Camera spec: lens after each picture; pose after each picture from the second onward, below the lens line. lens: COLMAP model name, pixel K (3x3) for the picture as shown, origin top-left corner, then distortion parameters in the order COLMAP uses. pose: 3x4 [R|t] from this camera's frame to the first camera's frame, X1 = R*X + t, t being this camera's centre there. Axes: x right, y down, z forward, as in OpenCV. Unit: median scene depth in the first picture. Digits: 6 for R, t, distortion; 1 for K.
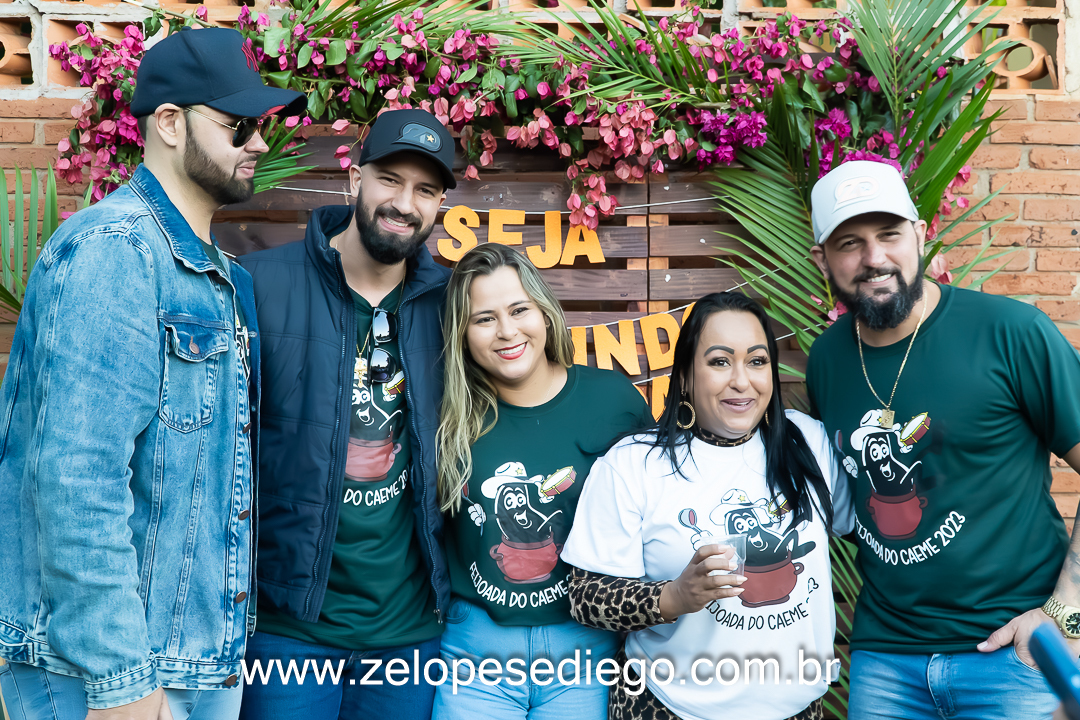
lens RADIAL K [[1420.2, 0, 533.8], [0, 1420.2, 358.6], [0, 0, 1]] dist [0.225455, 0.000000]
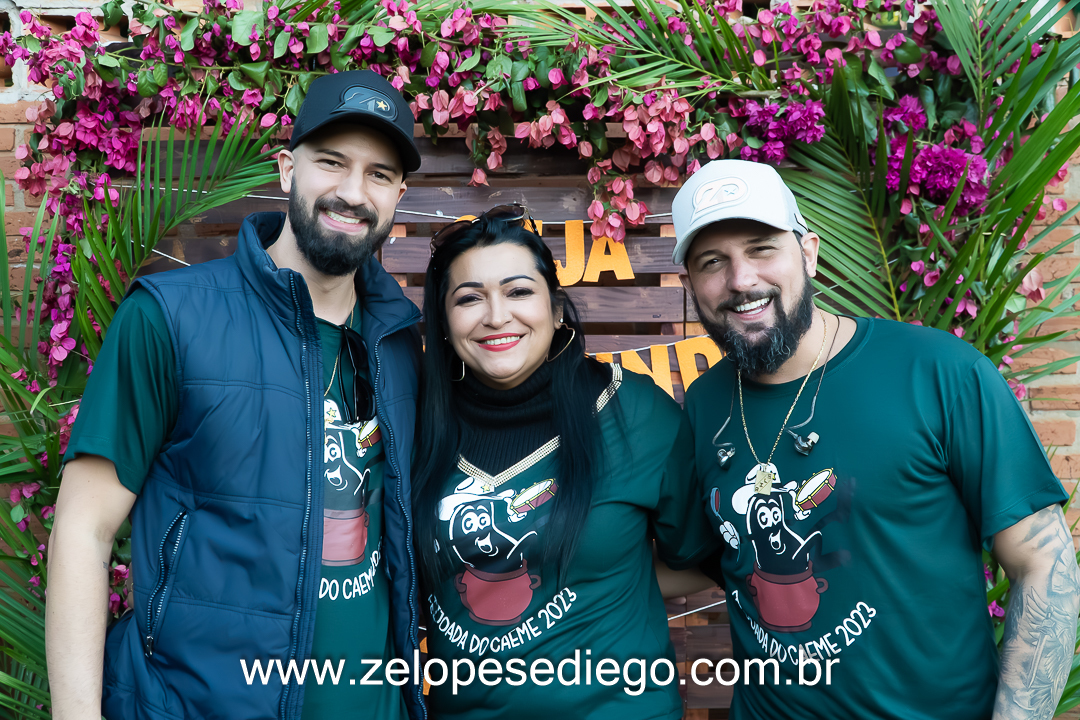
lens RADIAL K [[1143.2, 0, 543.1], [0, 1143.2, 361.7], [0, 0, 1]] dist [0.138691, 0.000000]
pose [[0.997816, -0.002013, -0.066029, 0.041618], [0.003958, 0.999562, 0.029329, -0.038819], [0.065941, -0.029526, 0.997387, 0.304255]]
